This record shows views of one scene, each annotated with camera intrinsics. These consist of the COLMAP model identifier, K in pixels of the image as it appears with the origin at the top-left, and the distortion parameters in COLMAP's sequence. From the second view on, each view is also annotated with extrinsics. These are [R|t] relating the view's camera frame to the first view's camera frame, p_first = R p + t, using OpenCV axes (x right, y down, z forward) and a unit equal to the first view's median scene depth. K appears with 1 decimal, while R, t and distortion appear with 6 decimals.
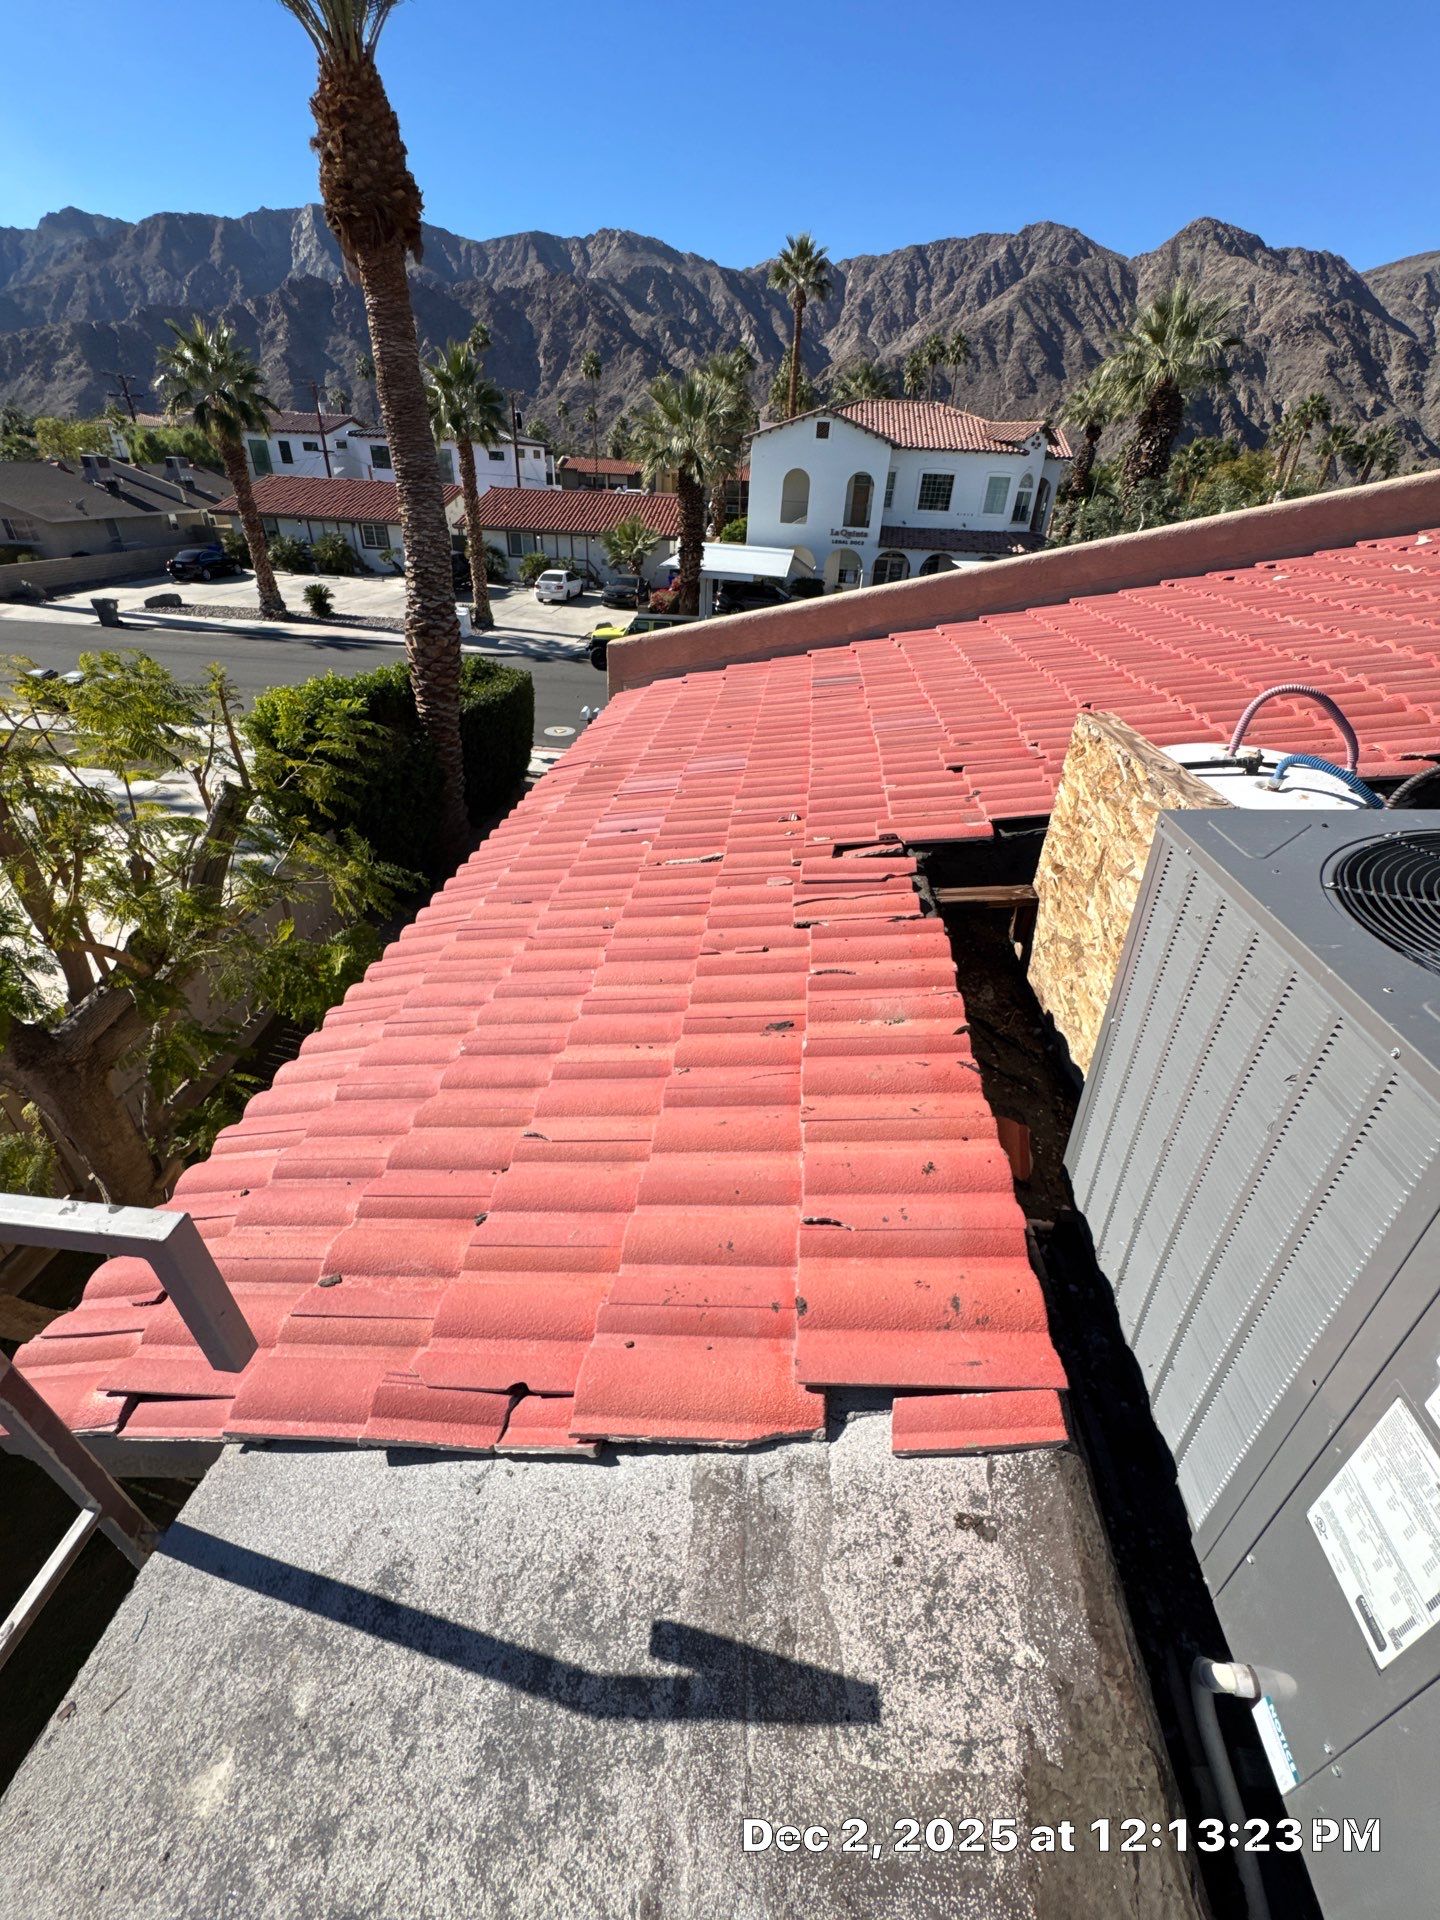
lens RADIAL K [[769.9, 0, 723.6], [0, 769.9, 959.7], [0, 0, 1]] dist [-0.001229, -0.000435]
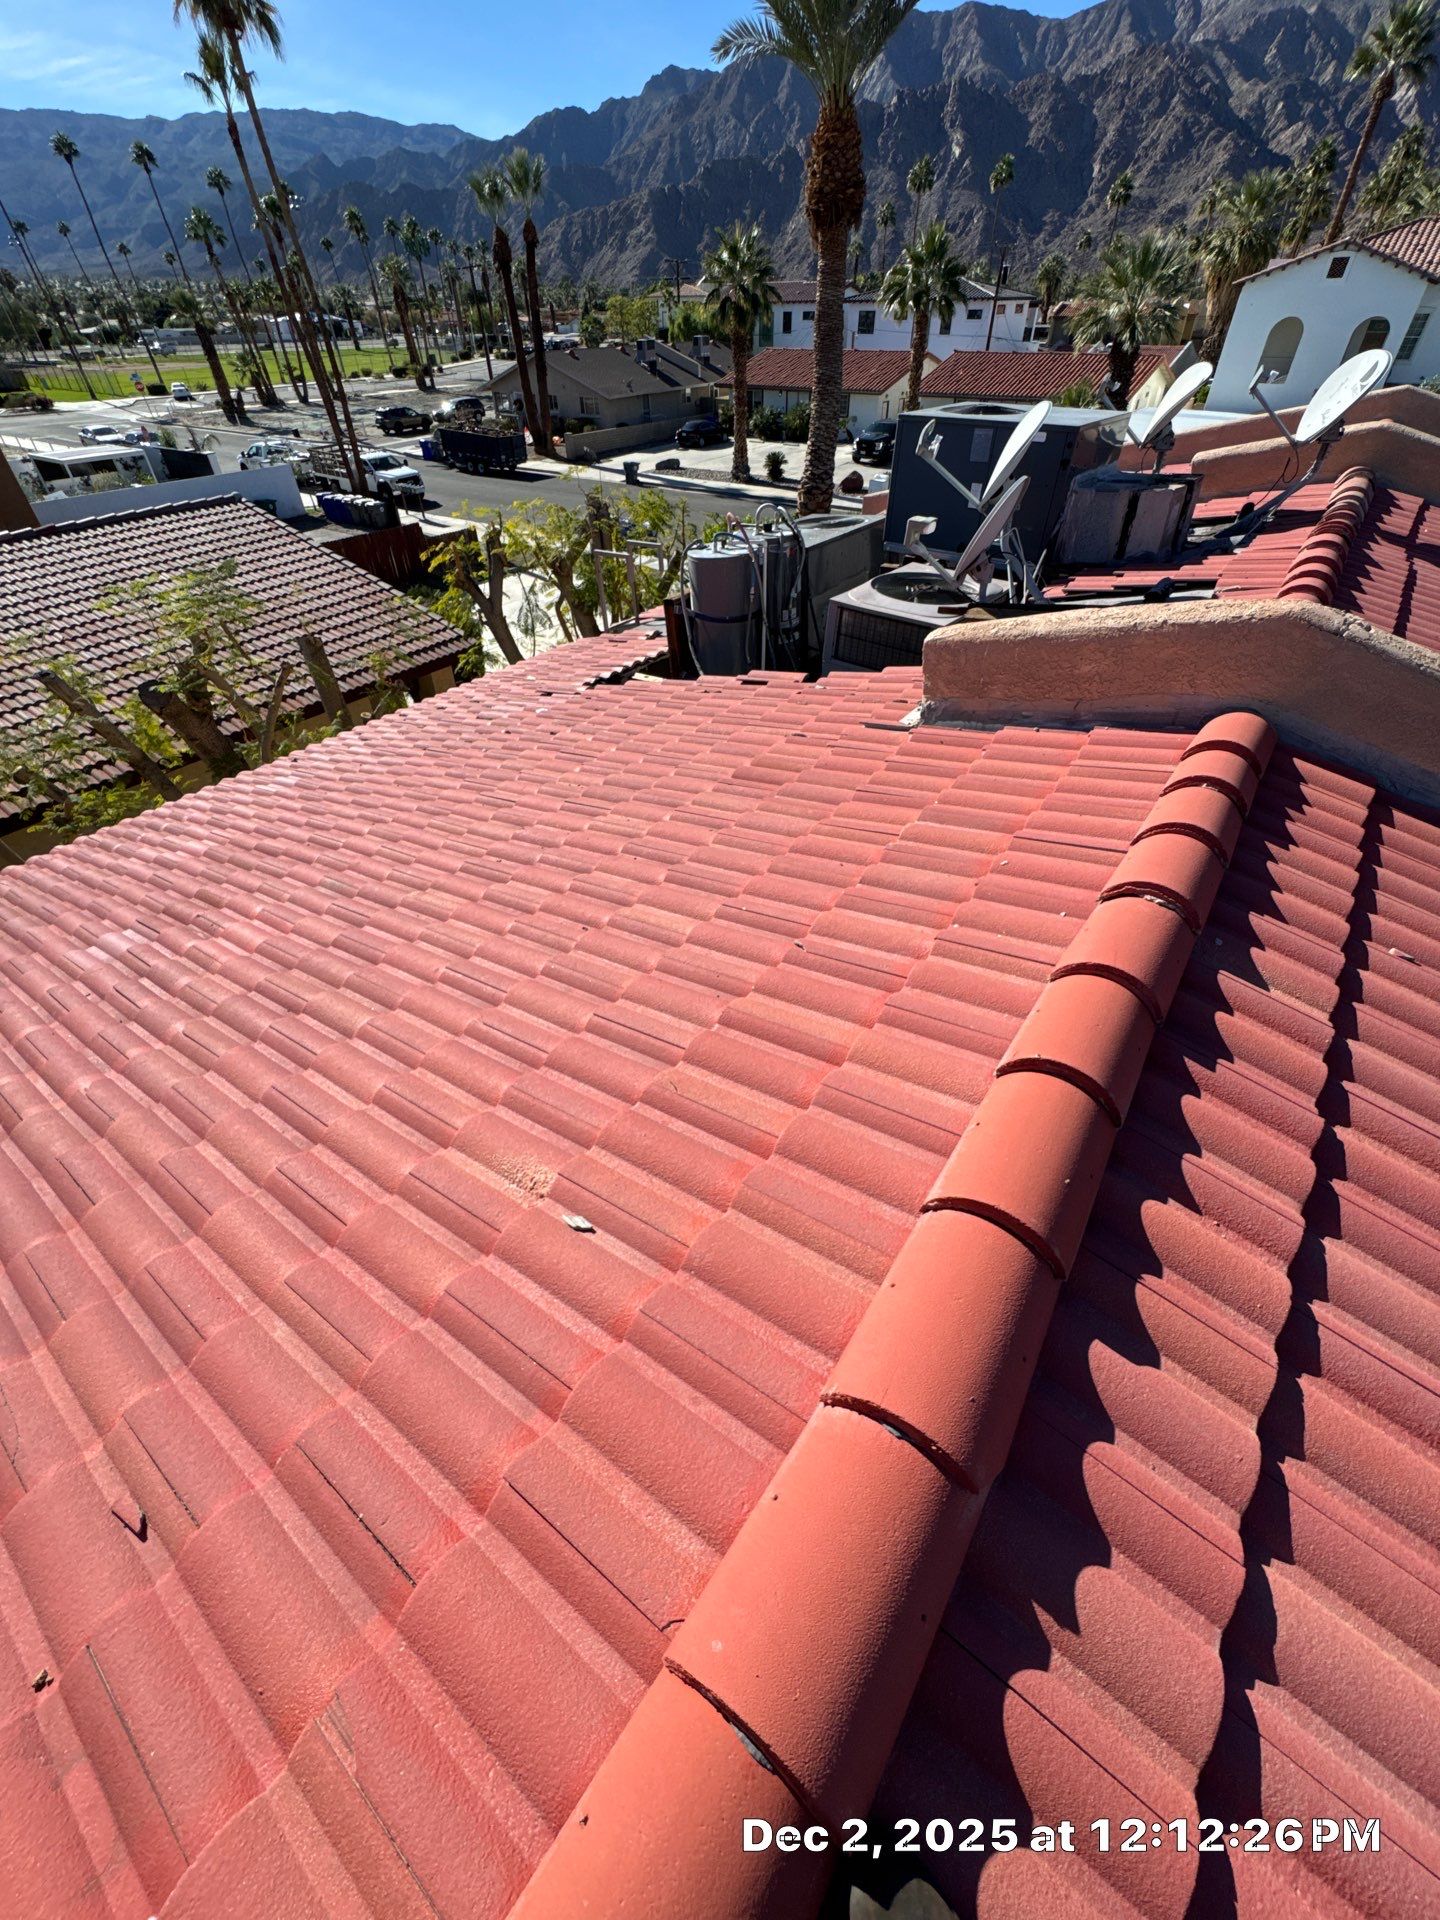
lens RADIAL K [[769.9, 0, 723.6], [0, 769.9, 959.7], [0, 0, 1]] dist [-0.001229, -0.000435]
pose [[0.866956, 0.280229, -0.412139, 0.104490], [-0.223488, 0.957738, 0.181084, 0.066680], [0.445467, -0.064884, 0.892944, -0.147004]]
